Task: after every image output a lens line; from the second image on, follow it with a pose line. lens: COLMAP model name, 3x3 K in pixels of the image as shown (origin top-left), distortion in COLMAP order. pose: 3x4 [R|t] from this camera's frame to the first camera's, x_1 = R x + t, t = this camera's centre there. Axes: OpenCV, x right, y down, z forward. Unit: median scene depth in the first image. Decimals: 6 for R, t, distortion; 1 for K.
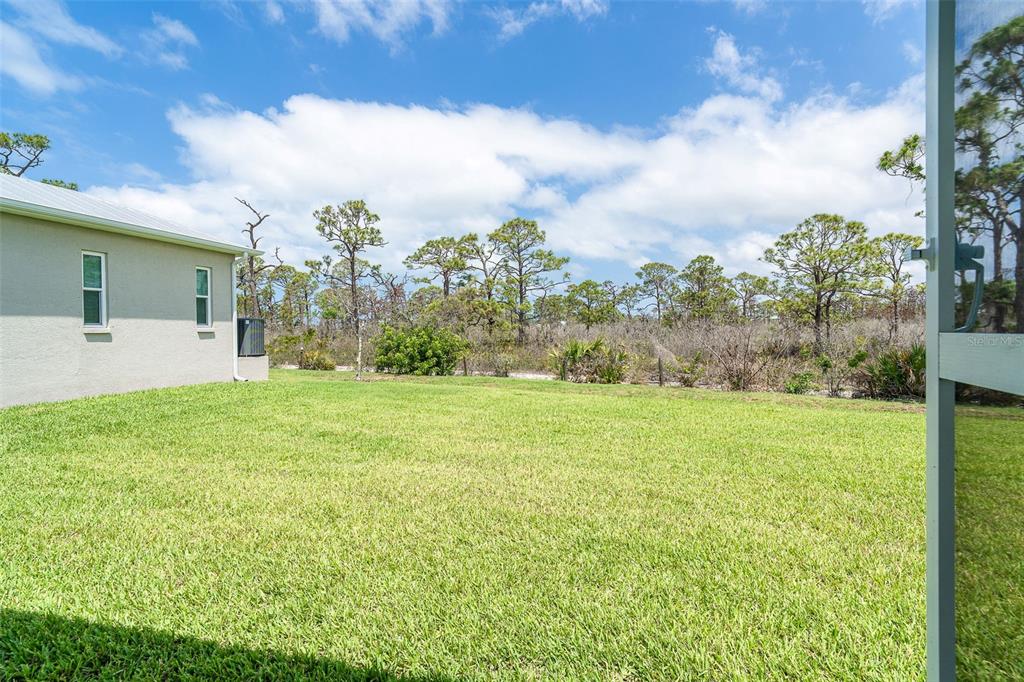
lens RADIAL K [[475.8, 0, 516.3], [0, 475.8, 339.7], [0, 0, 1]] dist [-0.014031, 0.003773]
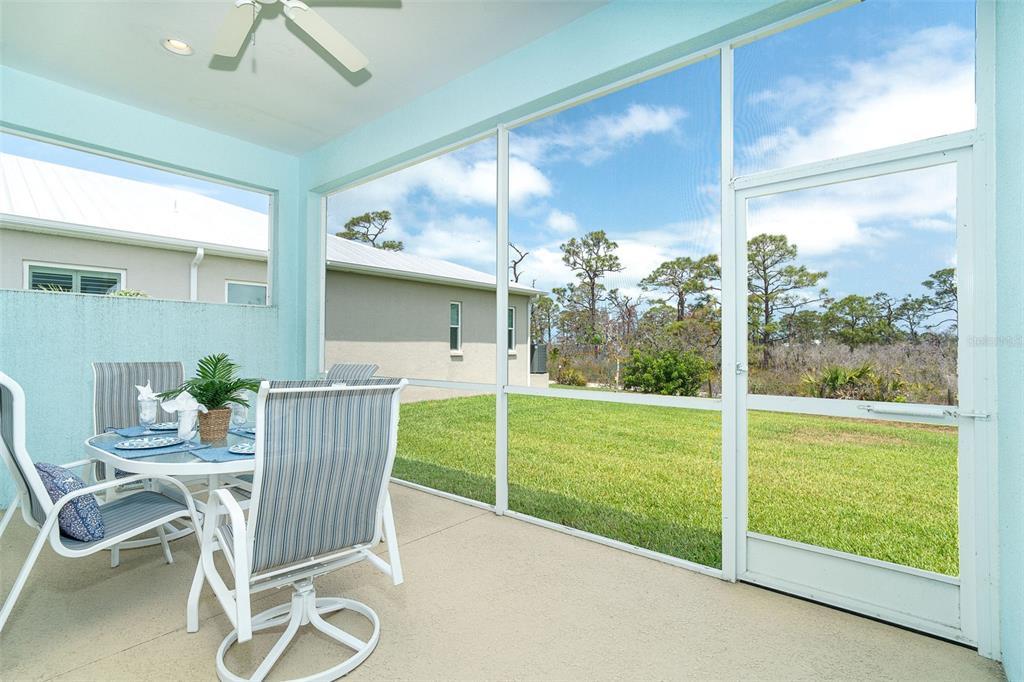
lens RADIAL K [[475.8, 0, 514.9], [0, 475.8, 347.0], [0, 0, 1]] dist [-0.014031, 0.003773]
pose [[0.891733, 0.007903, -0.452493, -0.009293], [-0.018003, 0.999676, -0.018020, -0.003967], [0.452203, 0.024216, 0.891586, -0.061807]]
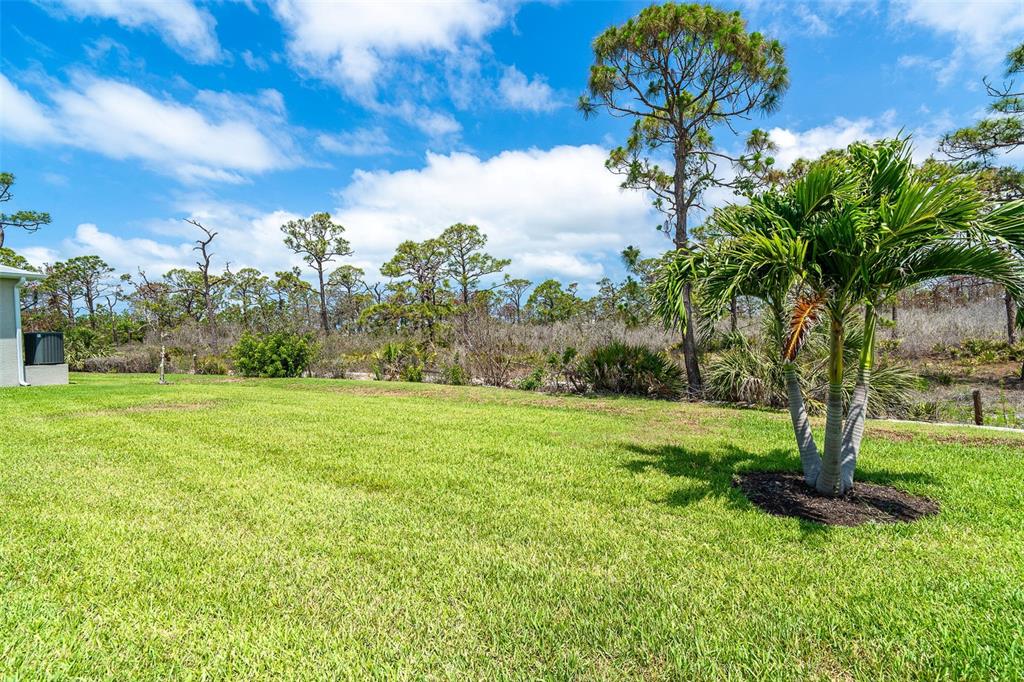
lens RADIAL K [[475.8, 0, 525.4], [0, 475.8, 343.6], [0, 0, 1]] dist [-0.014031, 0.003773]
pose [[0.994340, -0.022494, -0.103840, 0.247406], [0.023475, 0.999691, 0.008233, 0.000398], [0.103623, -0.010625, 0.994560, -0.014036]]
